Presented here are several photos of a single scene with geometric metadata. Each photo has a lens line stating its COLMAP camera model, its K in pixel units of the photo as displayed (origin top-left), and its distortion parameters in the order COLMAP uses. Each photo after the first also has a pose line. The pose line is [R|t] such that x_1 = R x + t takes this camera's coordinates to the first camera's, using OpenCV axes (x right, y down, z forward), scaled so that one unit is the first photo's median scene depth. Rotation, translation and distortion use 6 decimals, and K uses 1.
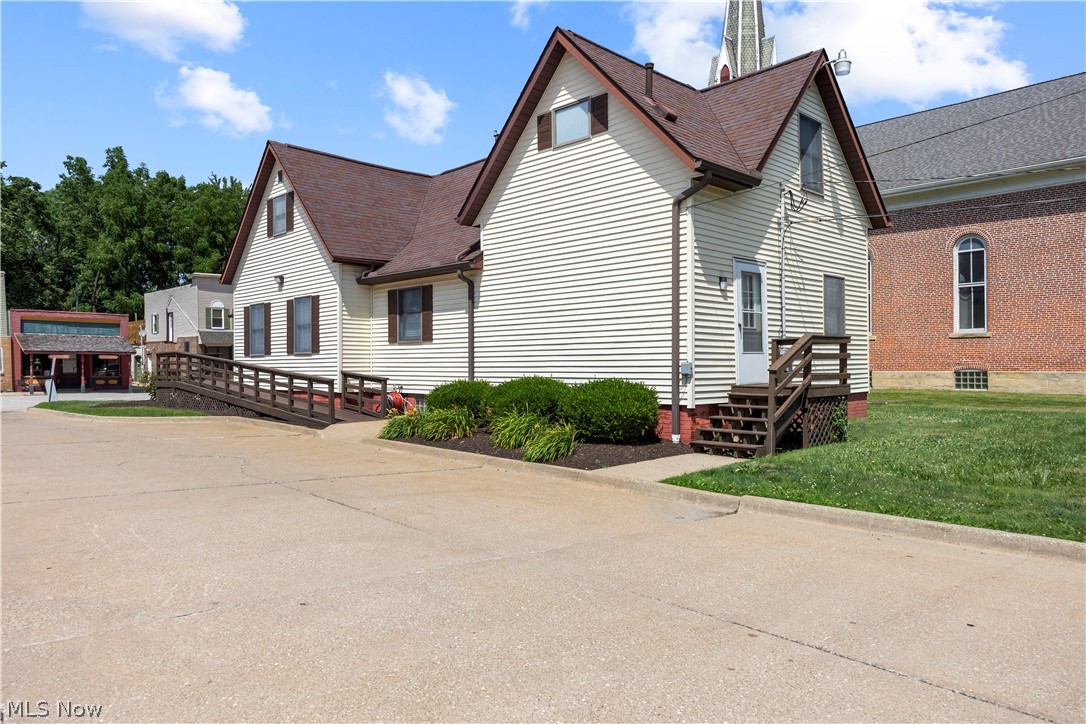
lens RADIAL K [[731.5, 0, 543.0], [0, 731.5, 362.0], [0, 0, 1]] dist [0.004745, 0.000102]
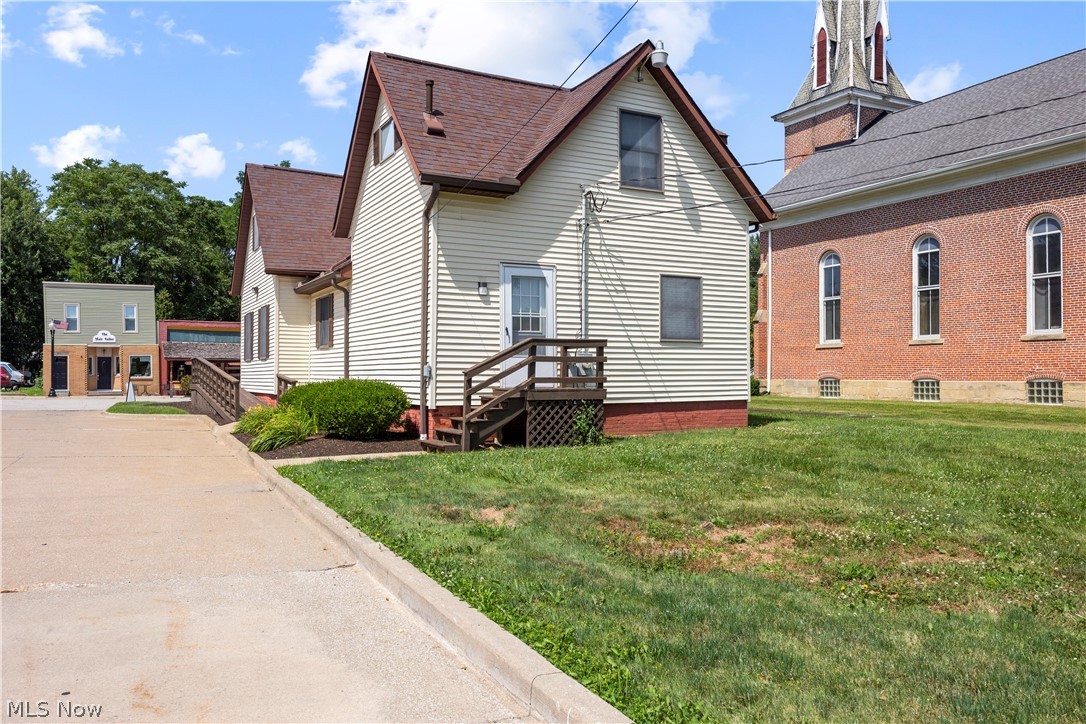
lens RADIAL K [[822.7, 0, 543.0], [0, 822.7, 362.0], [0, 0, 1]] dist [0.007287, 0.002538]
pose [[0.960254, 0.001090, -0.279125, 0.516036], [-0.004316, 0.999931, -0.010940, 0.006211], [0.279094, 0.011710, 0.960192, -0.066025]]
